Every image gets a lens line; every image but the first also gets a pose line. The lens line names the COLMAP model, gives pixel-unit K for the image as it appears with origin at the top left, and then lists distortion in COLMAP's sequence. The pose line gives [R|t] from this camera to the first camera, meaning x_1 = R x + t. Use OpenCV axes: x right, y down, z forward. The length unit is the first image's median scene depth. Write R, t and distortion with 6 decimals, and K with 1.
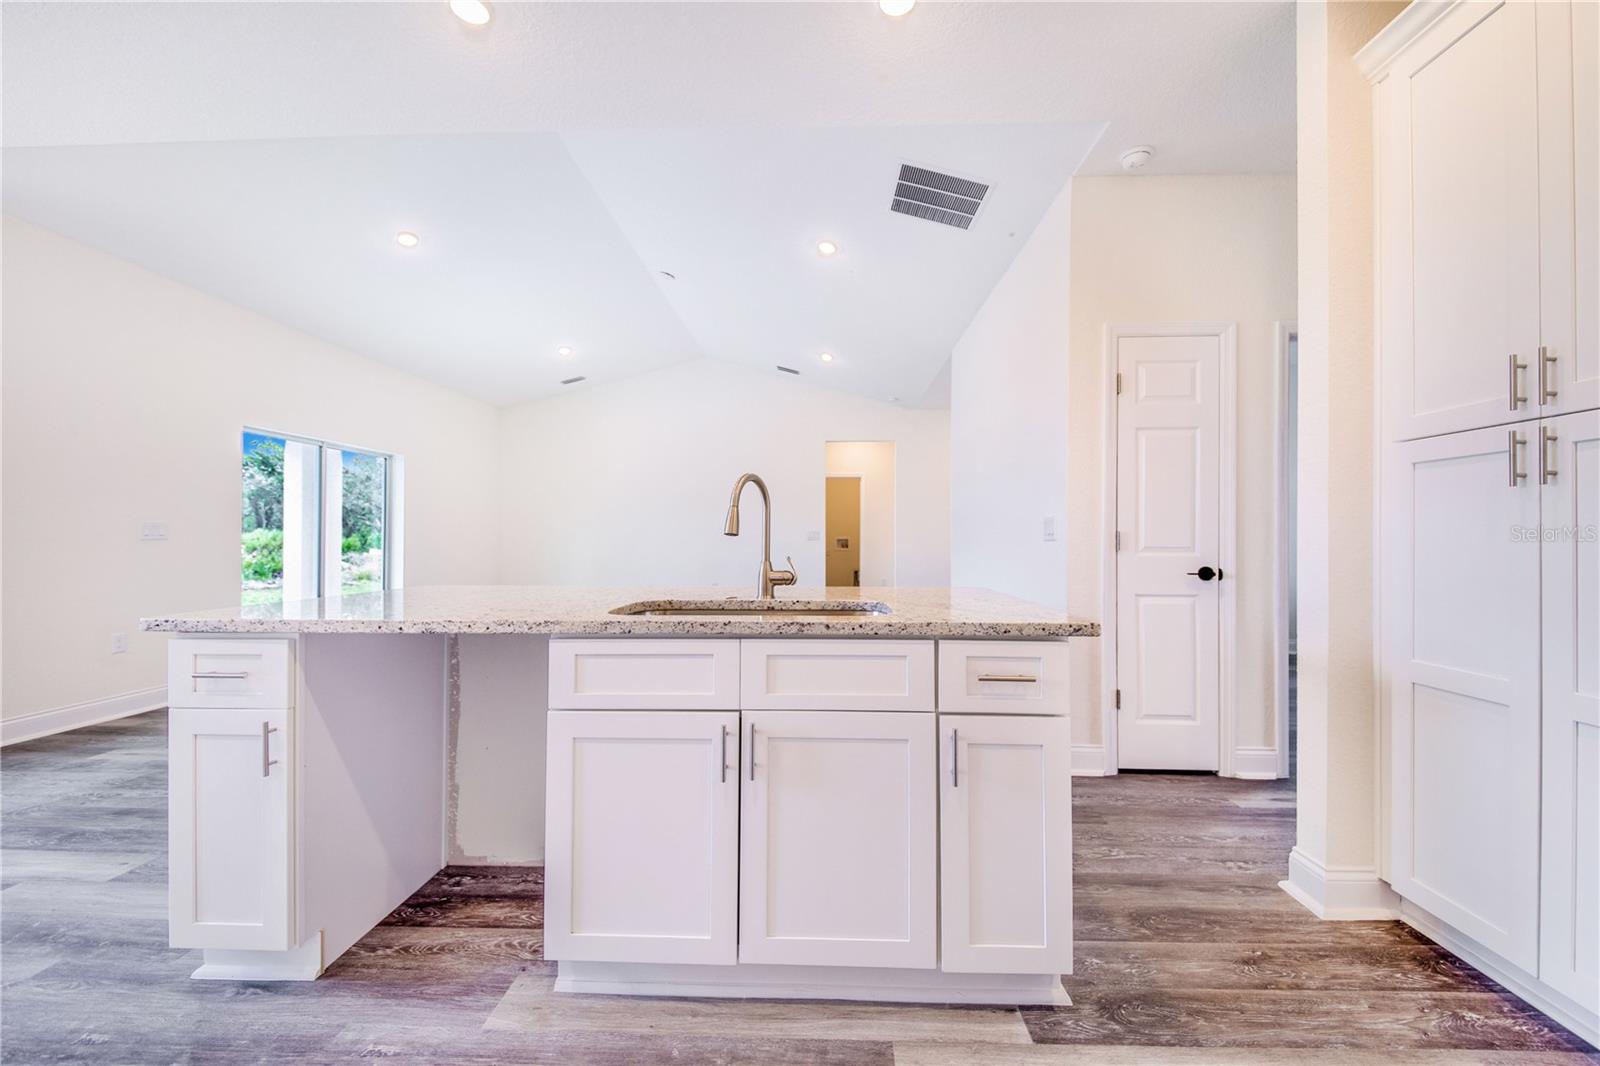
lens RADIAL K [[650.5, 0, 805.3], [0, 650.5, 530.2], [0, 0, 1]] dist [0.001337, -0.000730]
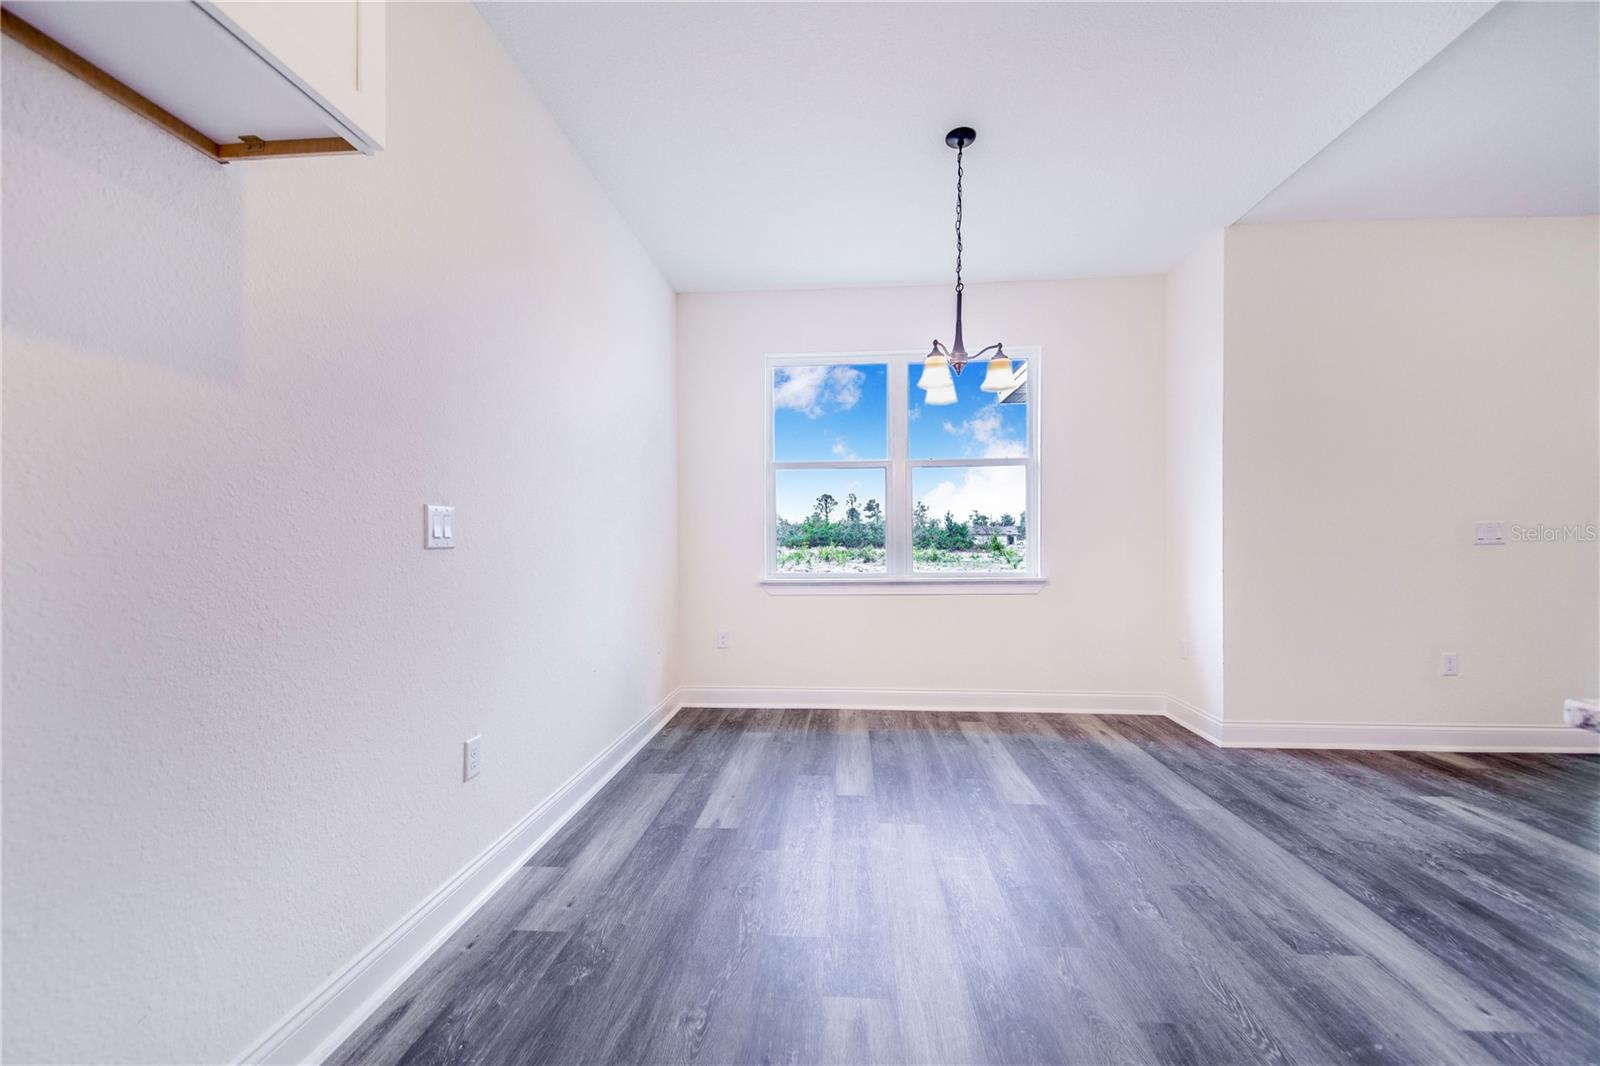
lens RADIAL K [[650.5, 0, 804.6], [0, 650.5, 542.7], [0, 0, 1]] dist [0.001337, -0.000730]
pose [[-0.004519, 0.012162, -0.999916, -0.295083], [0.006526, 0.999905, 0.012132, -0.005770], [0.999968, -0.006470, -0.004598, 0.232074]]
